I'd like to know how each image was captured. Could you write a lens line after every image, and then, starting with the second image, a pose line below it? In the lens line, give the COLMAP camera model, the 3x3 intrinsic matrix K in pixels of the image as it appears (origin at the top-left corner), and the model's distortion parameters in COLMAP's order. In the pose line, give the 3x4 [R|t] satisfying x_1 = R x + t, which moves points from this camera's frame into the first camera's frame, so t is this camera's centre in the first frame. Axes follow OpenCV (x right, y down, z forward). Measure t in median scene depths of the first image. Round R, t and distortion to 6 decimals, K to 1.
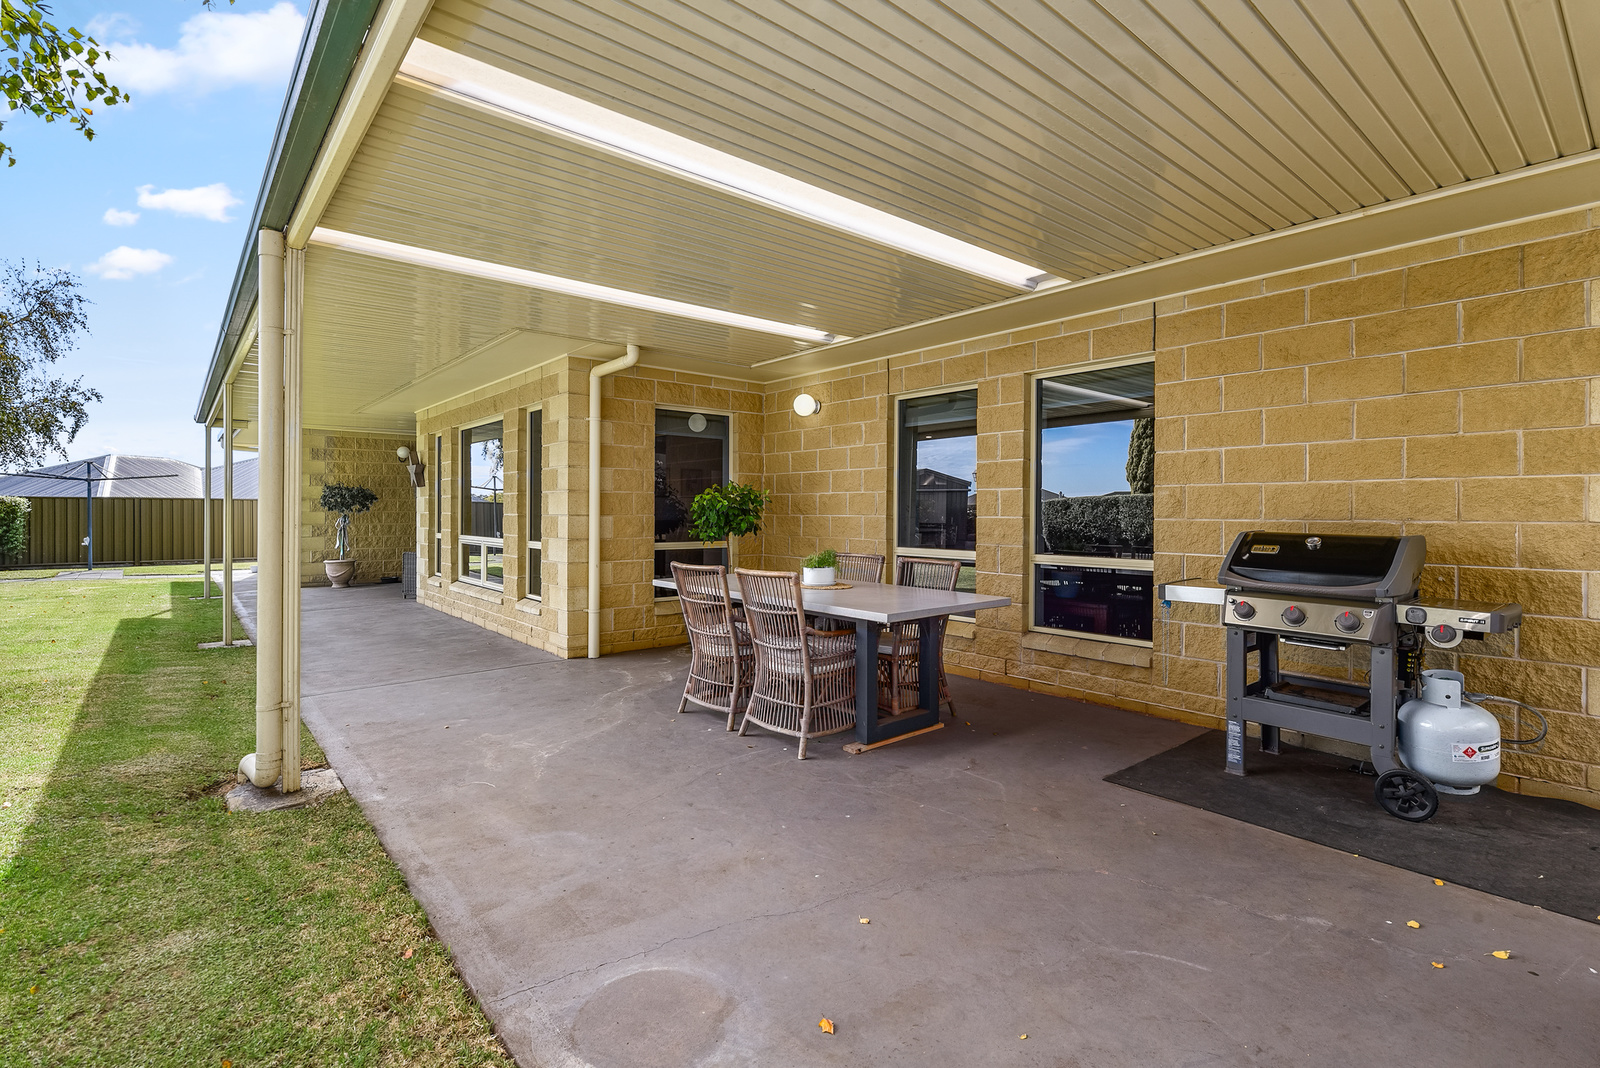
lens RADIAL K [[746.4, 0, 799.4], [0, 746.4, 520.4], [0, 0, 1]] dist [0.002371, -0.000080]
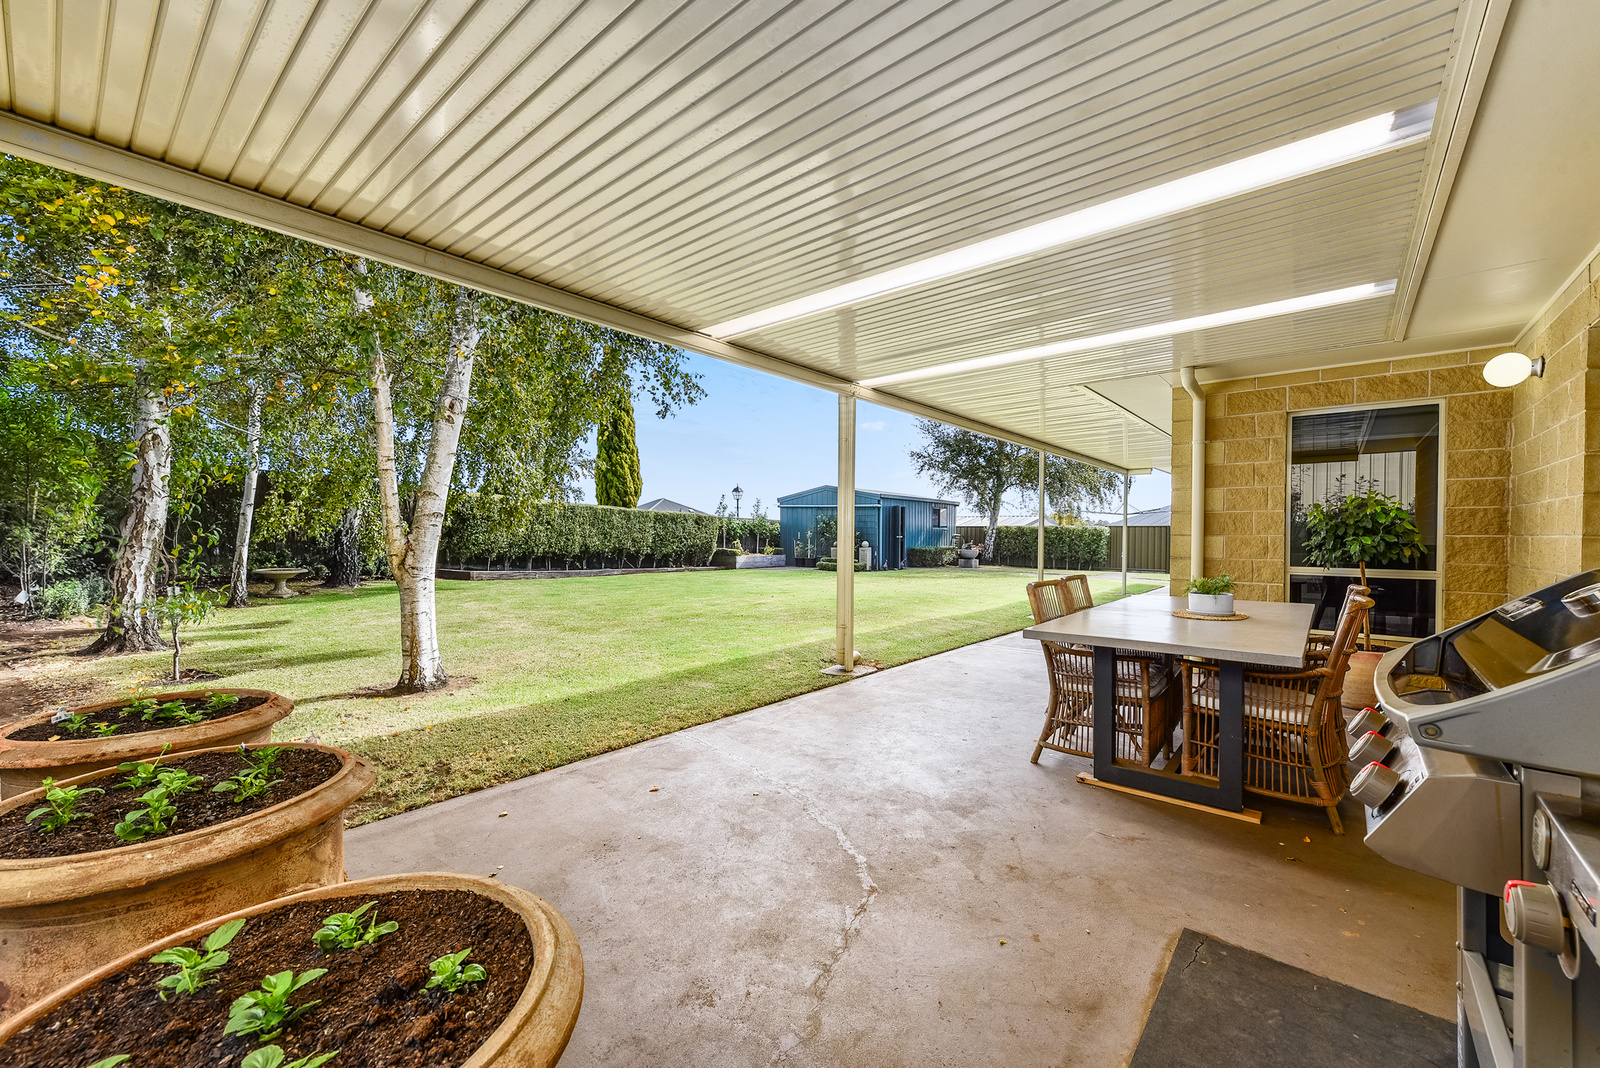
lens RADIAL K [[630.1, 0, 800.2], [0, 630.1, 534.1], [0, 0, 1]] dist [0.007505, -0.001239]
pose [[0.165073, -0.001840, -0.986280, 0.867767], [-0.016958, 0.999845, -0.004704, 0.009062], [0.986136, 0.017502, 0.165017, 0.549804]]
